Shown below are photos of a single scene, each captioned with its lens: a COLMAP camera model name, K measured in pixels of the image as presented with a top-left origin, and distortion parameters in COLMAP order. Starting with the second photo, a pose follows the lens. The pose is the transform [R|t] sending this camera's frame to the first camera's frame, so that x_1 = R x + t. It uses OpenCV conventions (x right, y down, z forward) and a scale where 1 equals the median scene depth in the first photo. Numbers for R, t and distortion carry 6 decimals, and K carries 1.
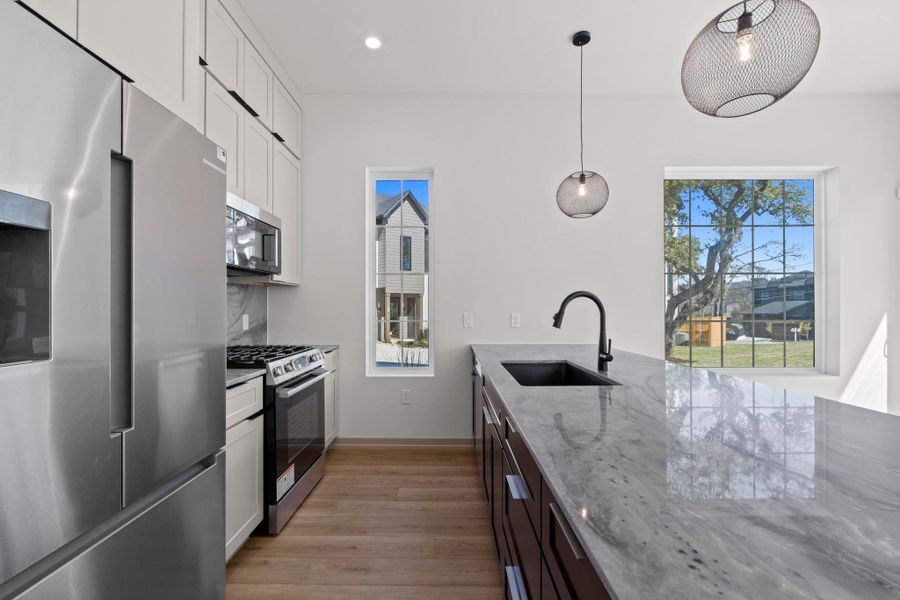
lens RADIAL K [[384.4, 0, 448.7], [0, 384.4, 308.2], [0, 0, 1]] dist [-0.003697, -0.000208]
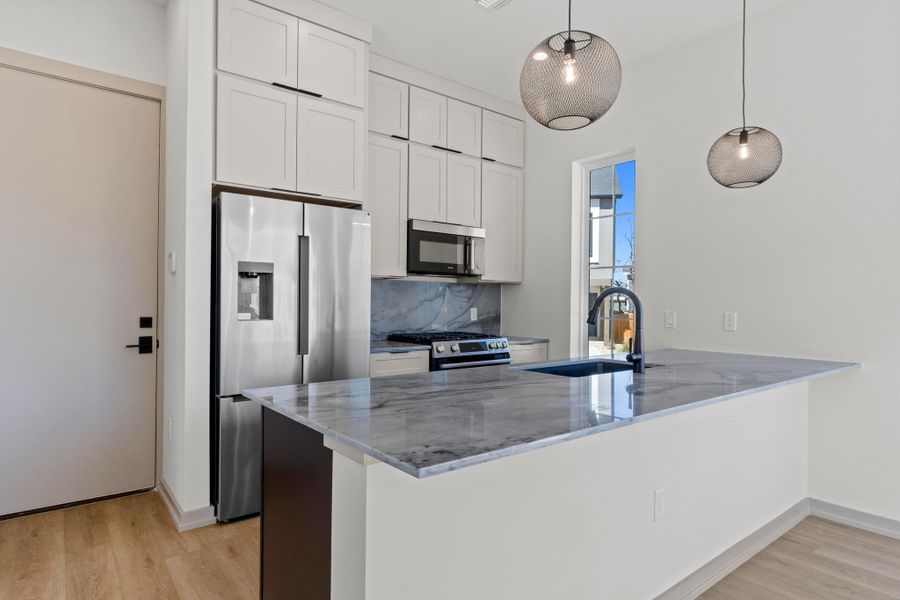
lens RADIAL K [[503.7, 0, 446.1], [0, 503.7, 303.4], [0, 0, 1]] dist [-0.003398, -0.000372]
pose [[0.623597, 0.008717, -0.781697, 0.682353], [-0.009493, 0.999949, 0.003578, -0.003204], [0.781688, 0.005189, 0.623648, -0.073755]]
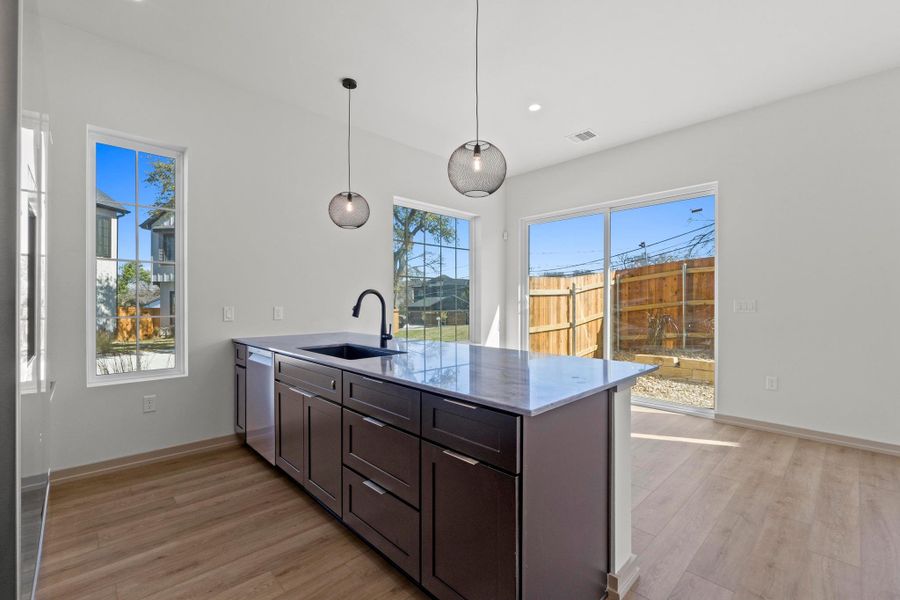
lens RADIAL K [[384.4, 0, 448.7], [0, 384.4, 308.2], [0, 0, 1]] dist [-0.003697, -0.000208]
pose [[0.719383, -0.010644, 0.694532, -0.254756], [-0.000272, 0.999878, 0.015606, 0.000364], [-0.694613, -0.011416, 0.719293, -0.102321]]
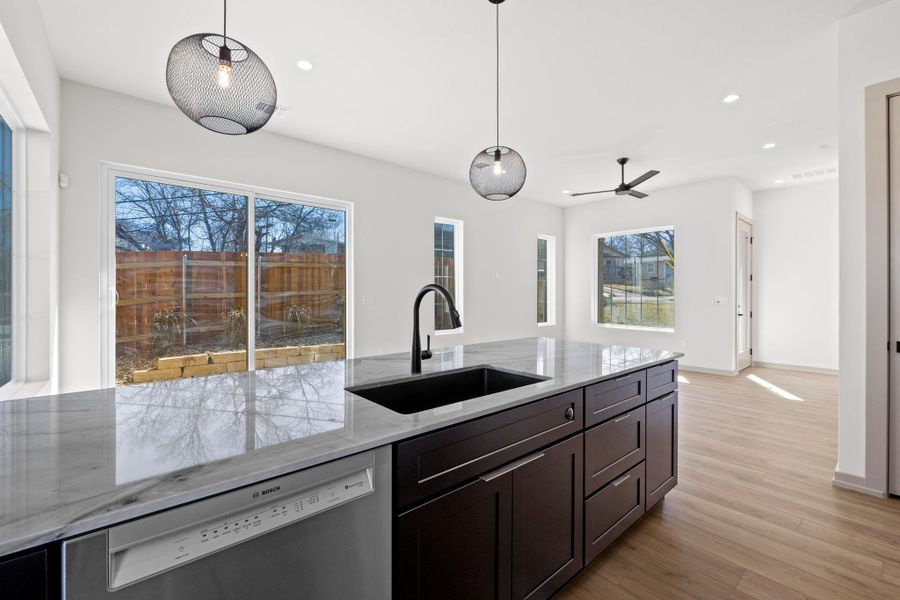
lens RADIAL K [[396.3, 0, 420.8], [0, 396.3, 292.9], [0, 0, 1]] dist [-0.000705, -0.000058]
pose [[-0.608557, 0.002076, 0.793508, -0.211484], [0.001140, 0.999998, -0.001742, -0.011204], [-0.793510, -0.000155, -0.608558, 0.959724]]
